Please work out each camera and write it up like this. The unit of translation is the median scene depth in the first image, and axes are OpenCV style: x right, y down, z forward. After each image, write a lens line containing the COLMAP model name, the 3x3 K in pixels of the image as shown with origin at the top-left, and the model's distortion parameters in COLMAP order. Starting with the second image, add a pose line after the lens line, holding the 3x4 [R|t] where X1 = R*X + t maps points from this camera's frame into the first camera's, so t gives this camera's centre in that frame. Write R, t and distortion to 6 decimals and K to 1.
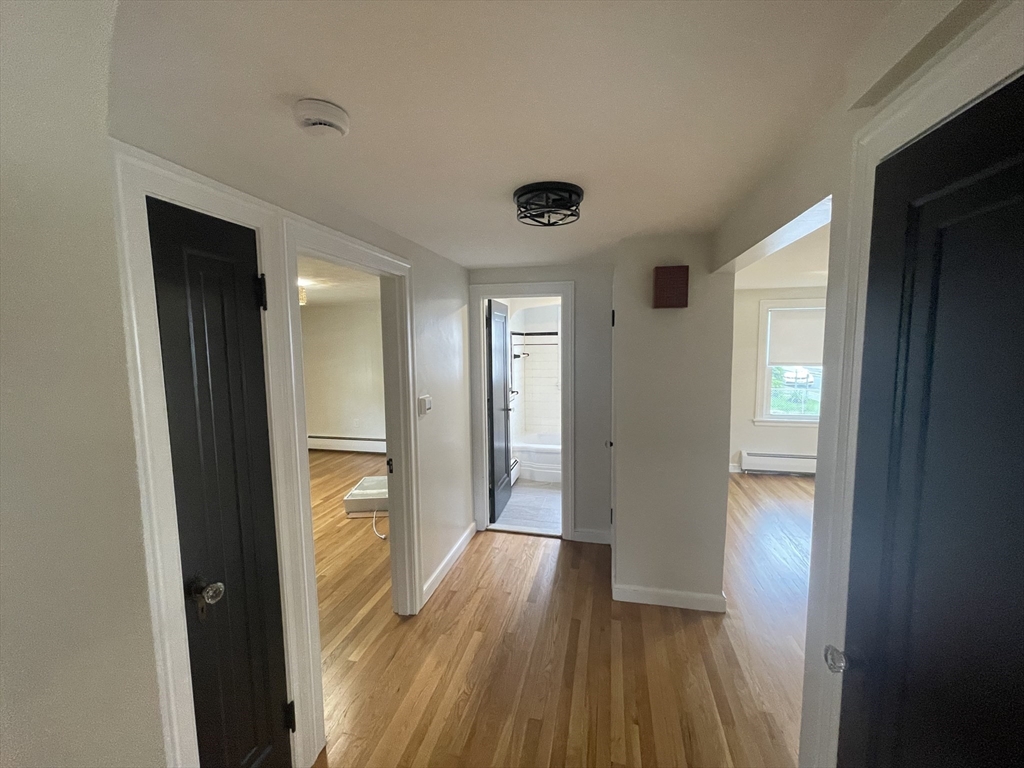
lens RADIAL K [[414.3, 0, 512.0], [0, 414.3, 384.0], [0, 0, 1]] dist [-0.002861, -0.000052]
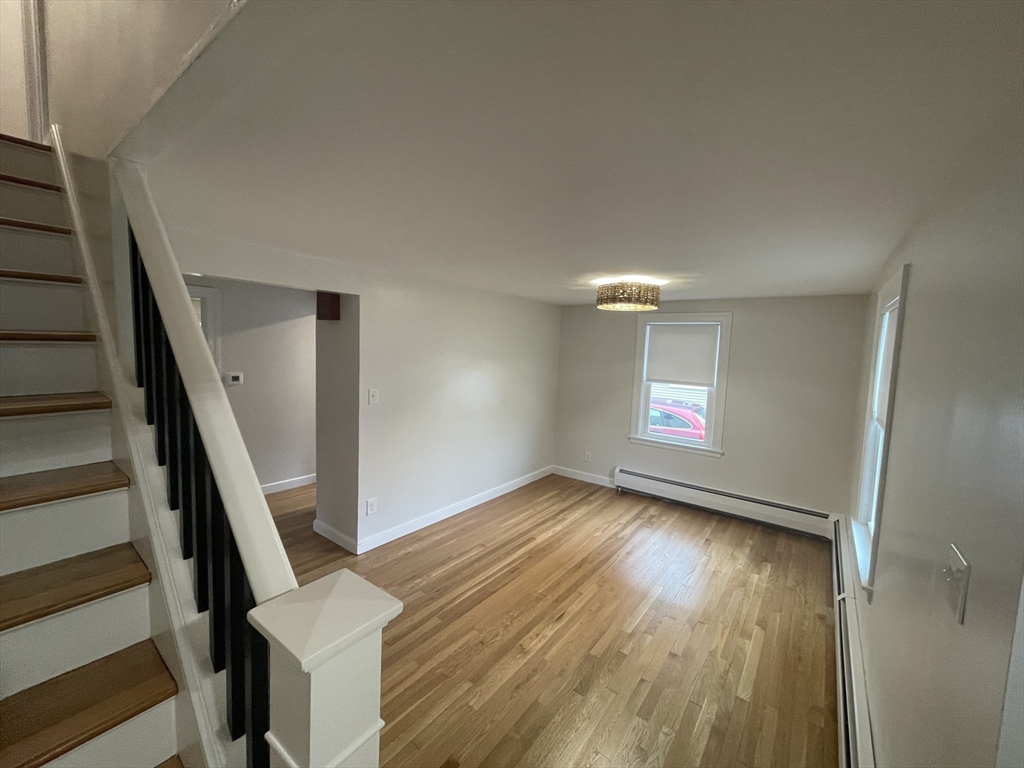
lens RADIAL K [[414.3, 0, 512.0], [0, 414.3, 384.0], [0, 0, 1]] dist [-0.002861, -0.000052]
pose [[0.908159, 0.087466, -0.409387, 0.731875], [-0.093960, 0.995567, 0.004269, -0.014737], [0.407946, 0.034589, 0.912351, -0.006119]]
